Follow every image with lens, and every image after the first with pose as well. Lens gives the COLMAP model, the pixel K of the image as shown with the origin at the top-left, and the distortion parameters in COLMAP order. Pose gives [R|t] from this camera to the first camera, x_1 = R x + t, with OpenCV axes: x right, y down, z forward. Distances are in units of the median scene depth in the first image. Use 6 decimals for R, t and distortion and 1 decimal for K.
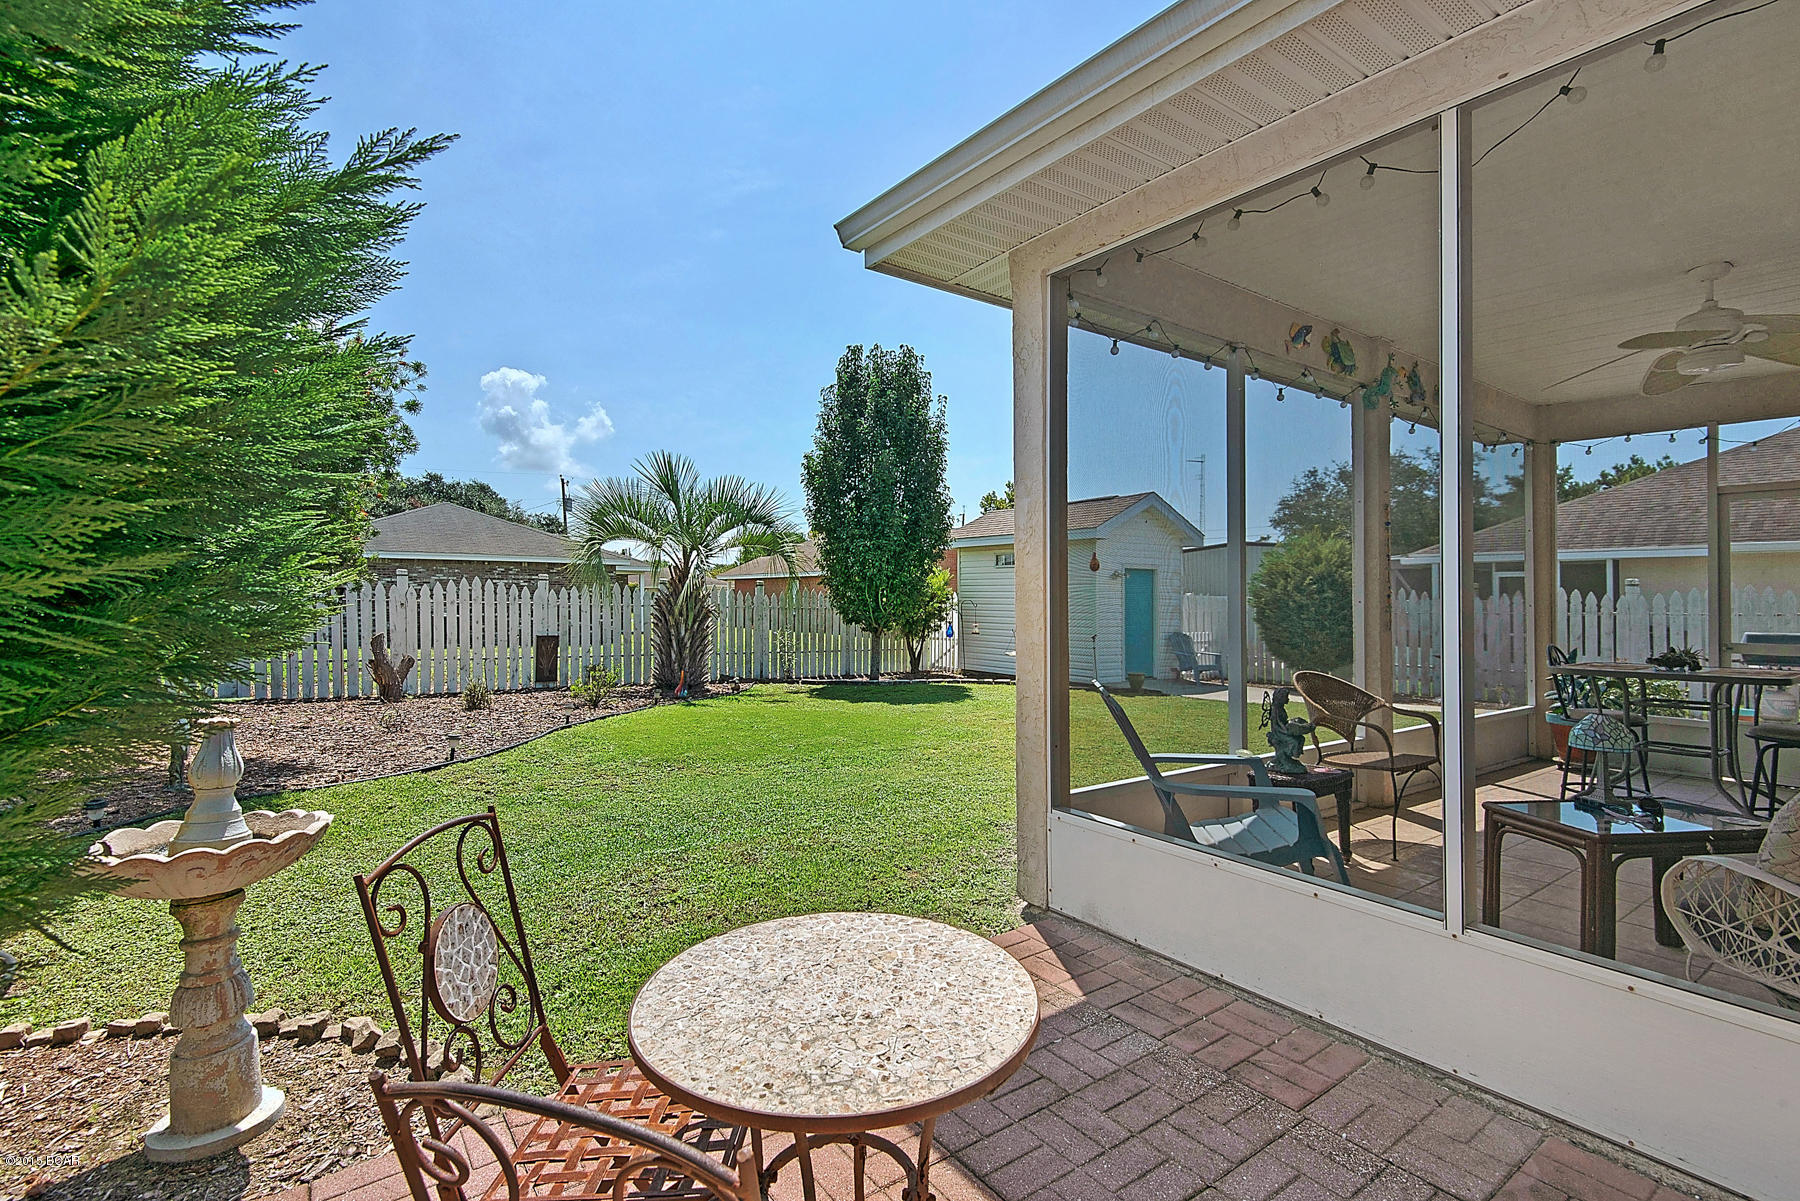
lens RADIAL K [[842.6, 0, 898.8], [0, 842.6, 590.7], [0, 0, 1]] dist [-0.000858, -0.000043]
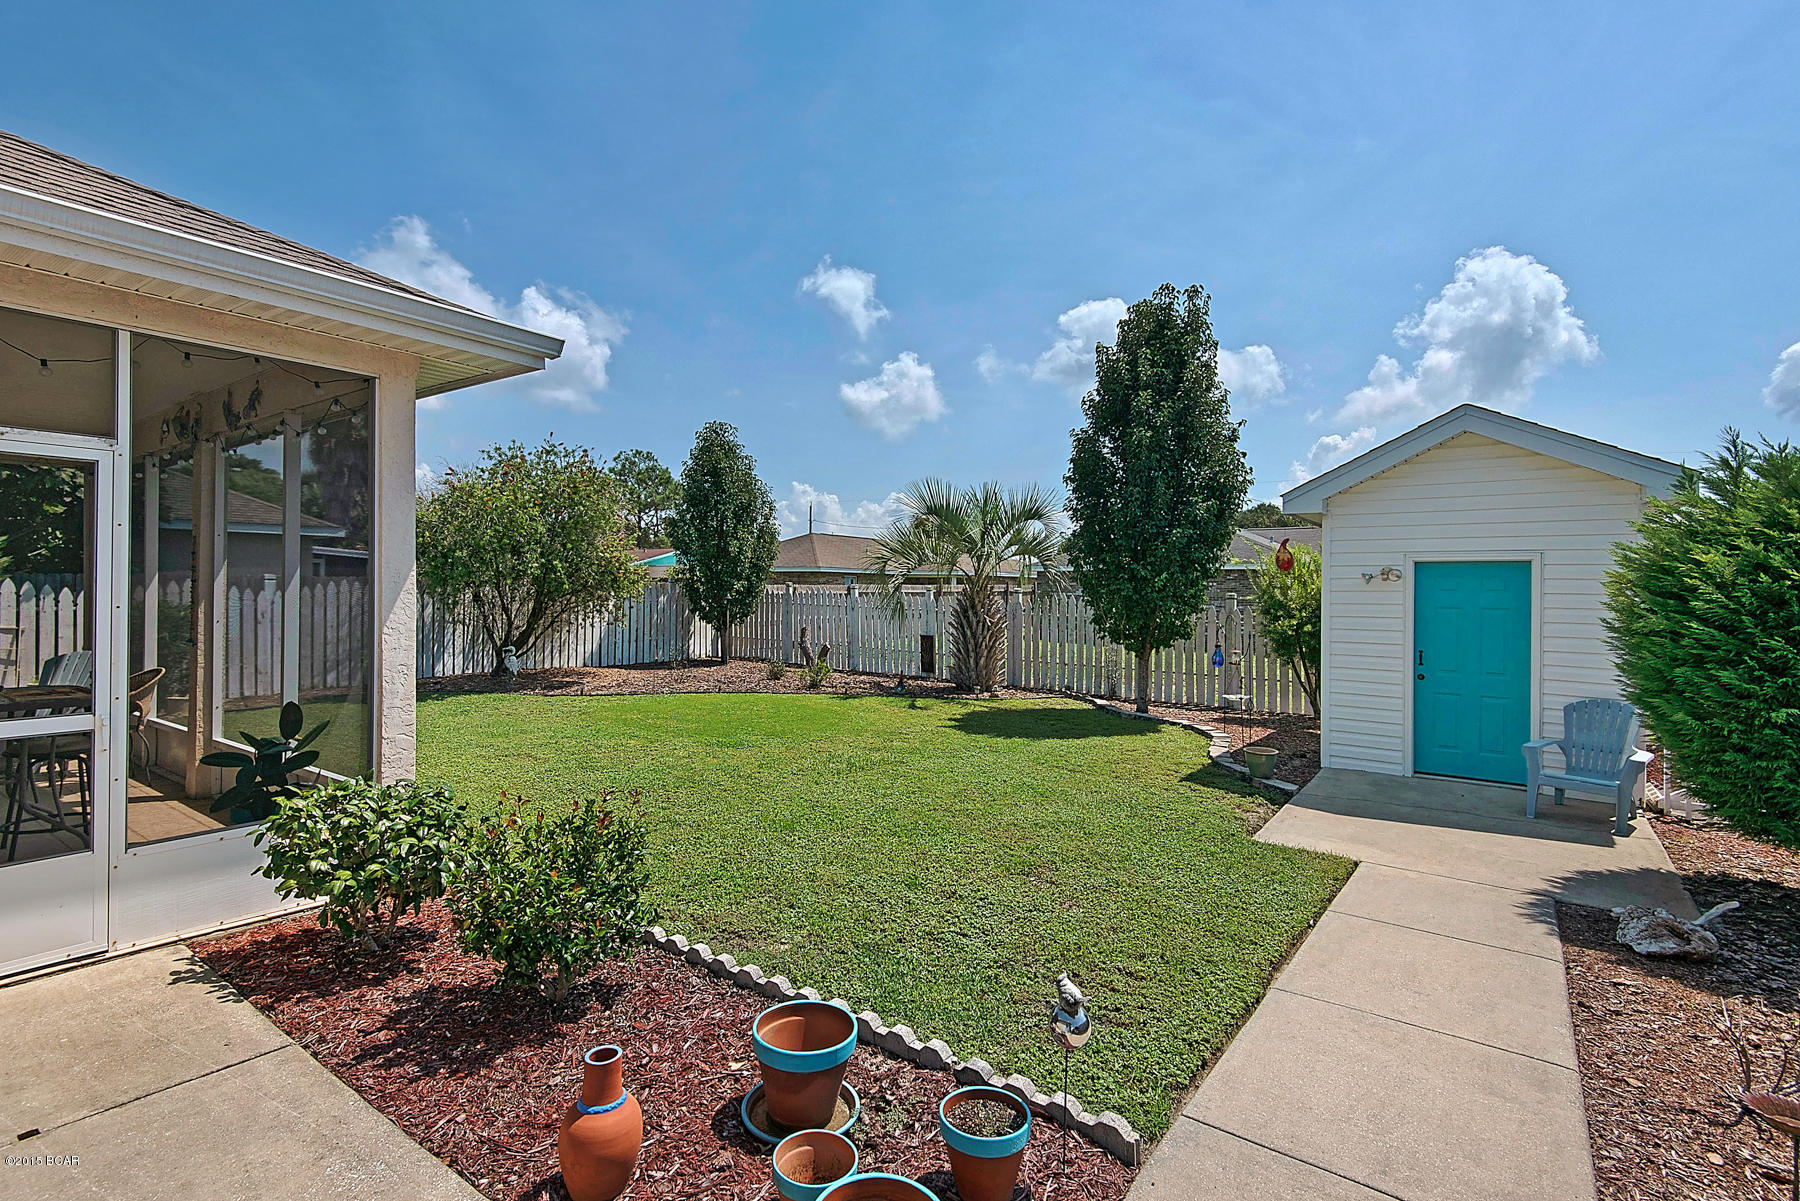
lens RADIAL K [[842.6, 0, 900.7], [0, 842.6, 598.1], [0, 0, 1]] dist [-0.000858, -0.000043]
pose [[0.314036, 0.001843, -0.949409, 0.668817], [-0.009900, 0.999950, -0.001334, 0.003628], [0.949359, 0.009818, 0.314039, 0.557983]]
